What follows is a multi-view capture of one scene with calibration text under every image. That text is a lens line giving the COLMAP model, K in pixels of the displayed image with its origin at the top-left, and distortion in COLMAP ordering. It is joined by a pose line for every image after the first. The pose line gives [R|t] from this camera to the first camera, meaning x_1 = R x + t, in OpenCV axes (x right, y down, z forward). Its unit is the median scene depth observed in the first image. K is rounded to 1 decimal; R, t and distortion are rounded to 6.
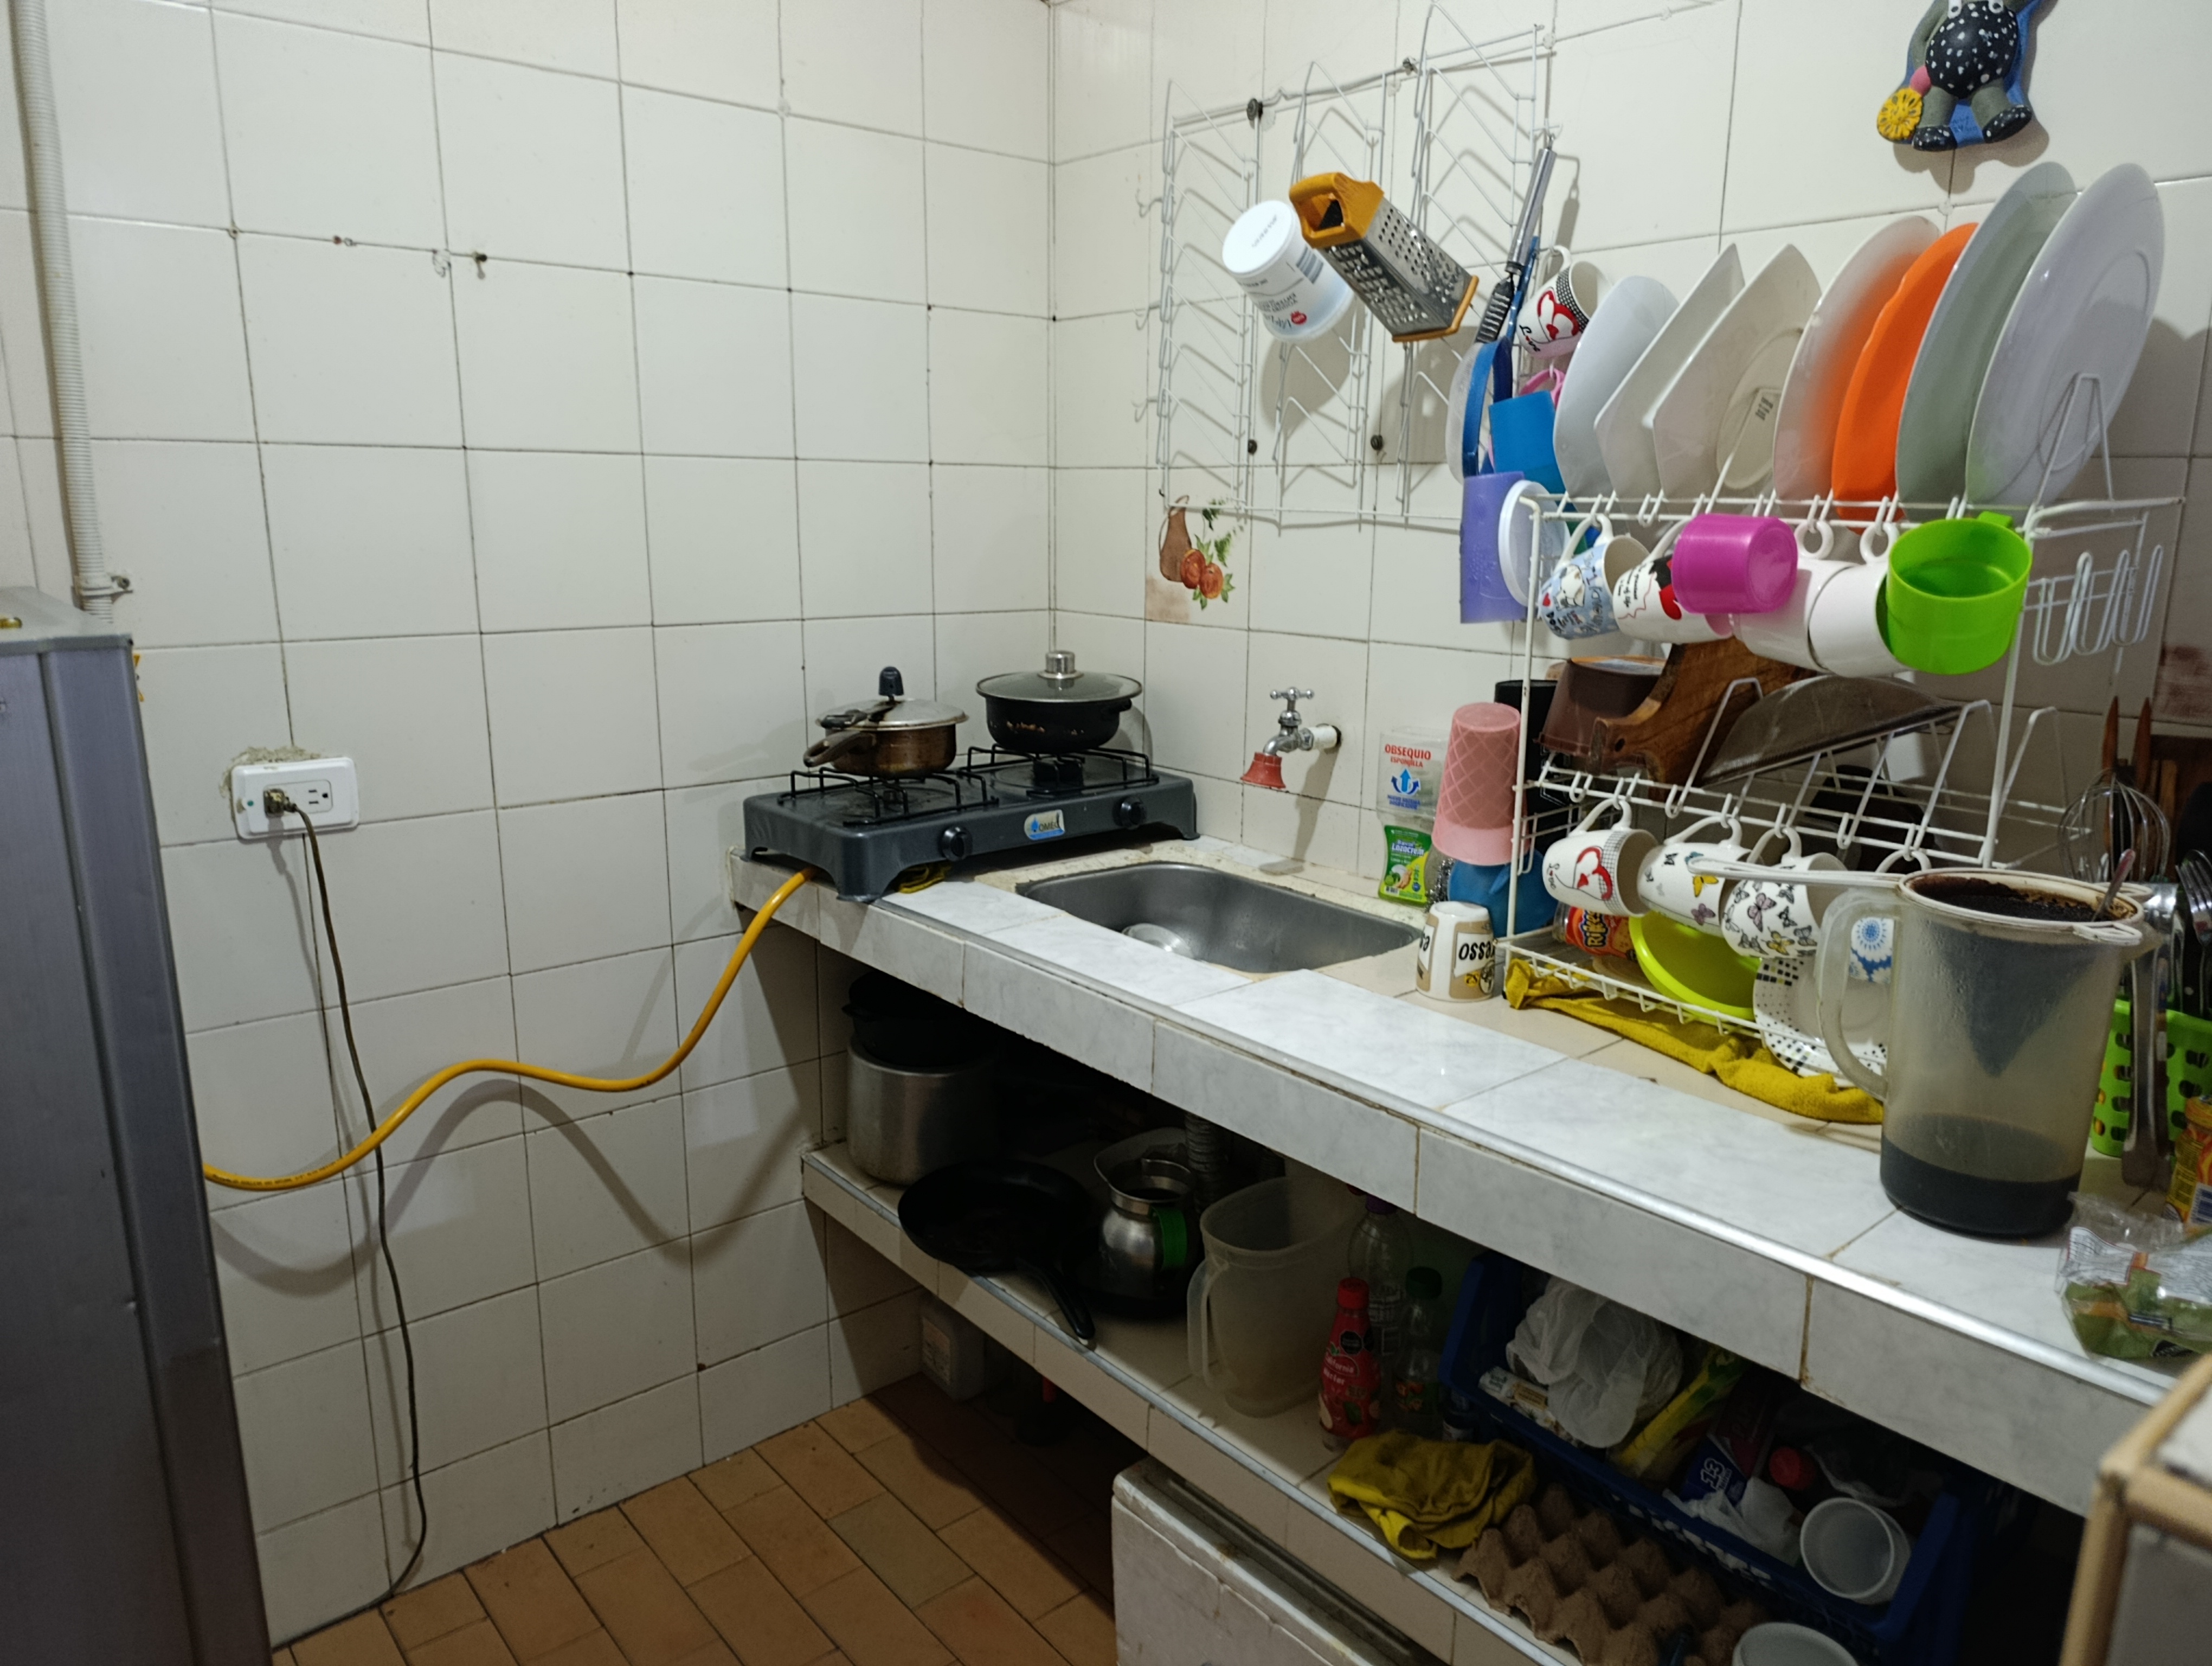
lens RADIAL K [[1512.2, 0, 1105.6], [0, 1512.2, 843.8], [0, 0, 1]] dist [0.045331, -0.066008]
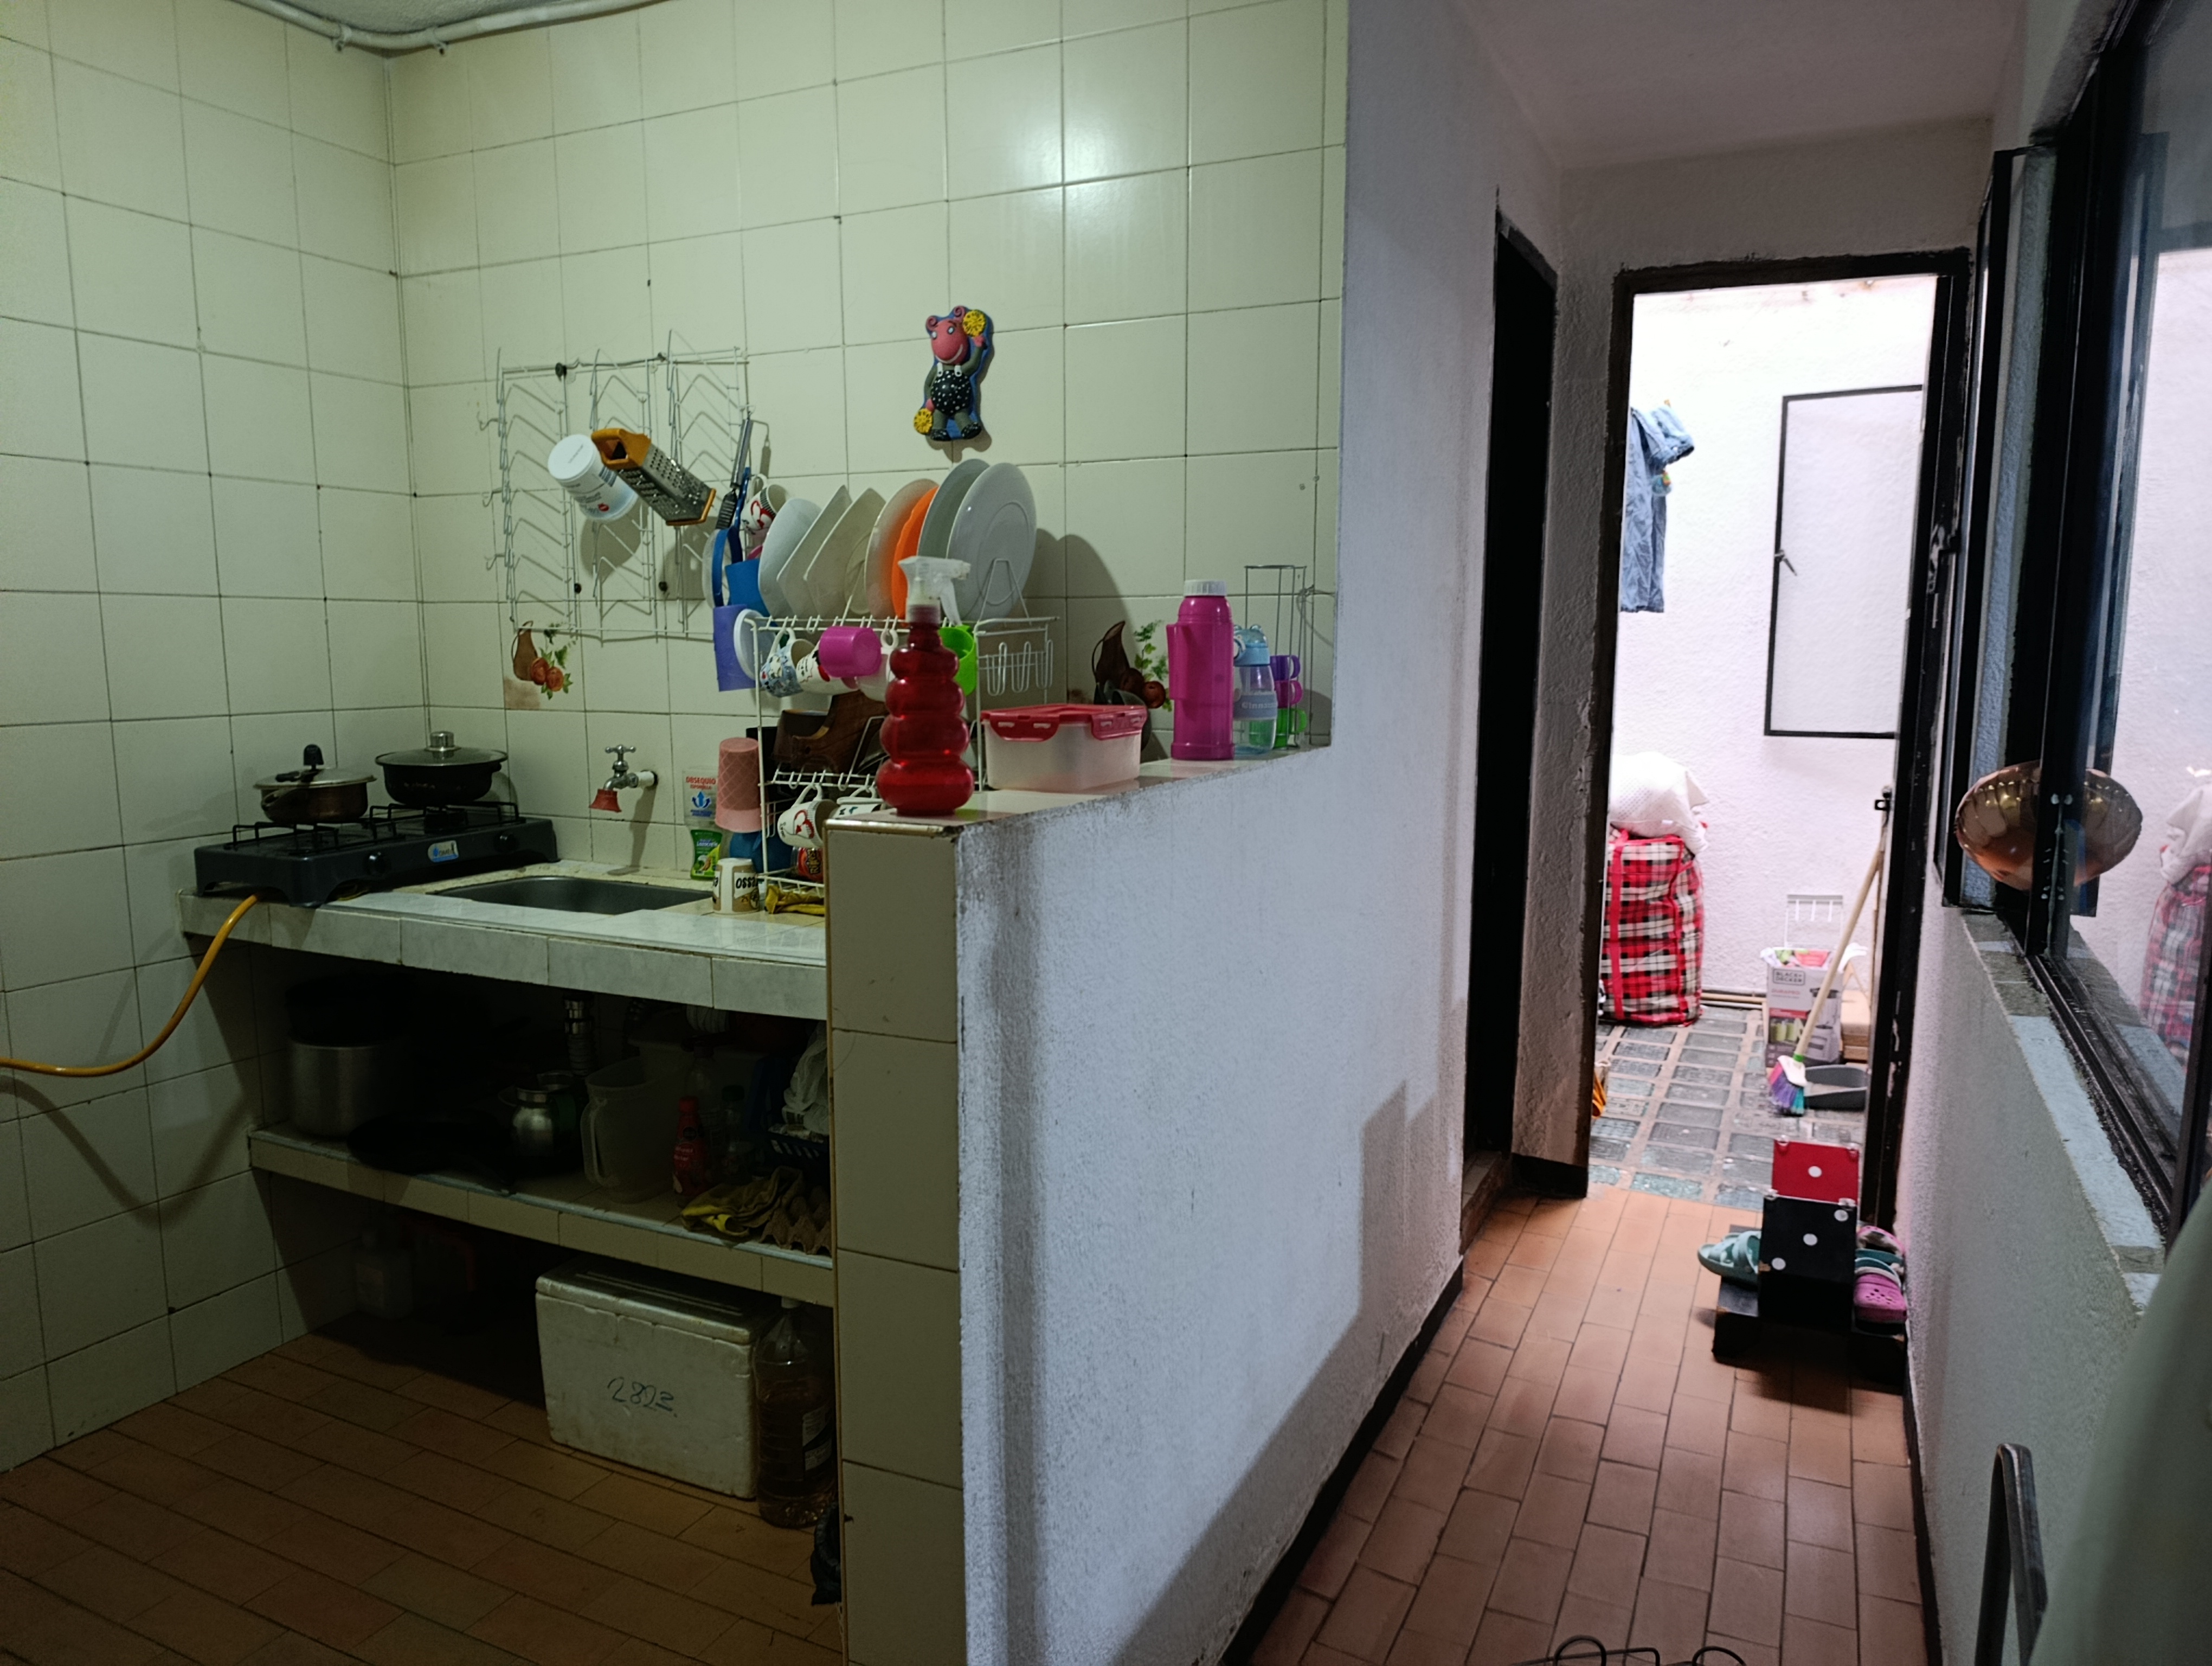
lens RADIAL K [[1512.2, 0, 1105.6], [0, 1512.2, 843.8], [0, 0, 1]] dist [0.045331, -0.066008]
pose [[0.907445, -0.068166, 0.414604, -0.075833], [0.103000, 0.992733, -0.062220, 0.146836], [-0.407350, 0.099165, 0.907872, -0.593440]]
